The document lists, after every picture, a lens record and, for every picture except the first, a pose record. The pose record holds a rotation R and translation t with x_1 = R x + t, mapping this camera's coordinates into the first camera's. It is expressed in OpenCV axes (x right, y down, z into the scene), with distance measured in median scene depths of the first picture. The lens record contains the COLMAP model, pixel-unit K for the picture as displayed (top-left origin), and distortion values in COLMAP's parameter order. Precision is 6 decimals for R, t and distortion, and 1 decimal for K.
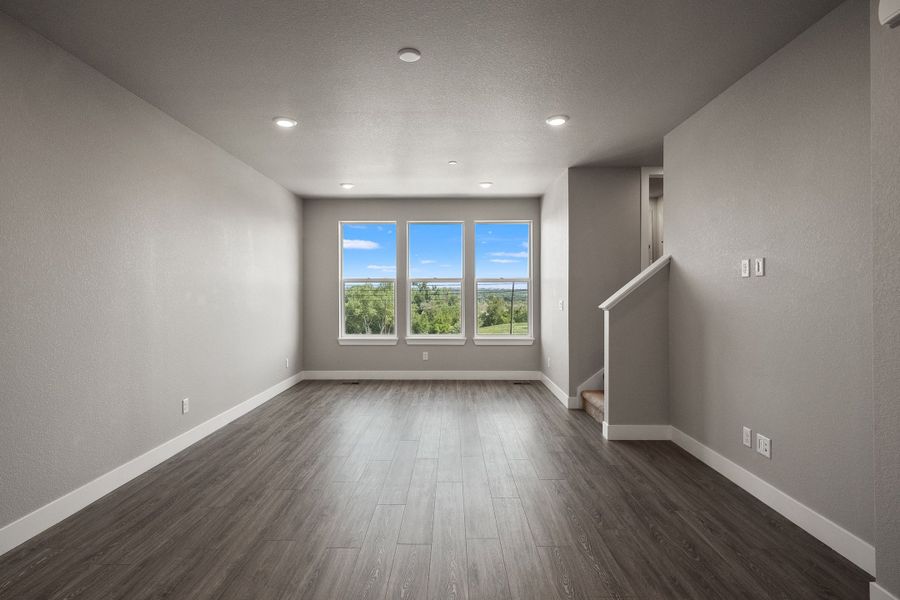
lens RADIAL K [[444.6, 0, 445.7], [0, 444.6, 292.6], [0, 0, 1]] dist [0.000633, -0.000044]
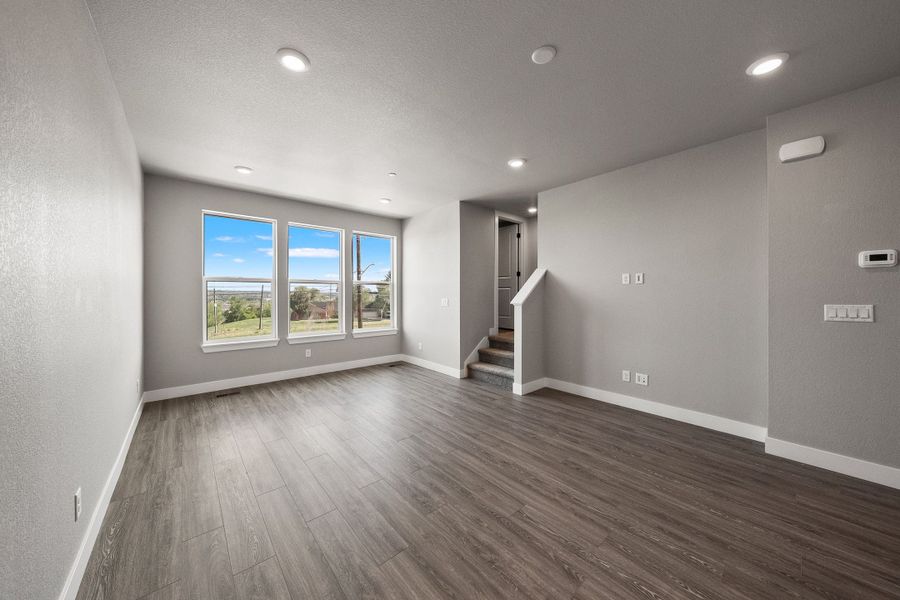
lens RADIAL K [[305.7, 0, 445.6], [0, 305.7, 295.7], [0, 0, 1]] dist [-0.004745, 0.000458]
pose [[0.752739, -0.001220, 0.658318, -0.317665], [-0.002539, 0.999985, 0.004755, 0.003324], [-0.658314, -0.005251, 0.752725, 0.283302]]
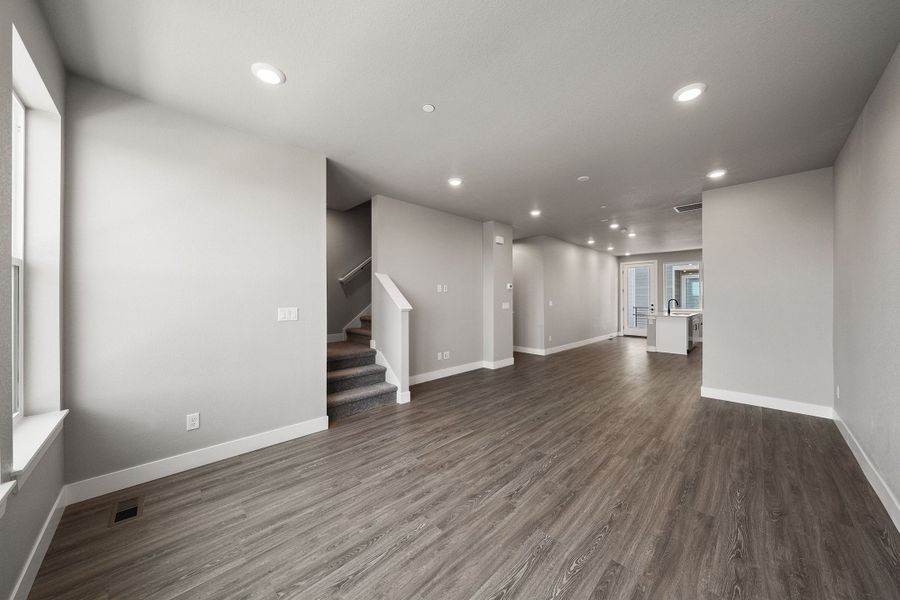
lens RADIAL K [[305.7, 0, 445.9], [0, 305.7, 298.4], [0, 0, 1]] dist [-0.004745, 0.000458]
pose [[-0.706124, 0.003527, 0.708080, -0.276993], [0.000580, 0.999990, -0.004403, 0.003822], [-0.708088, -0.002698, -0.706119, 1.086441]]
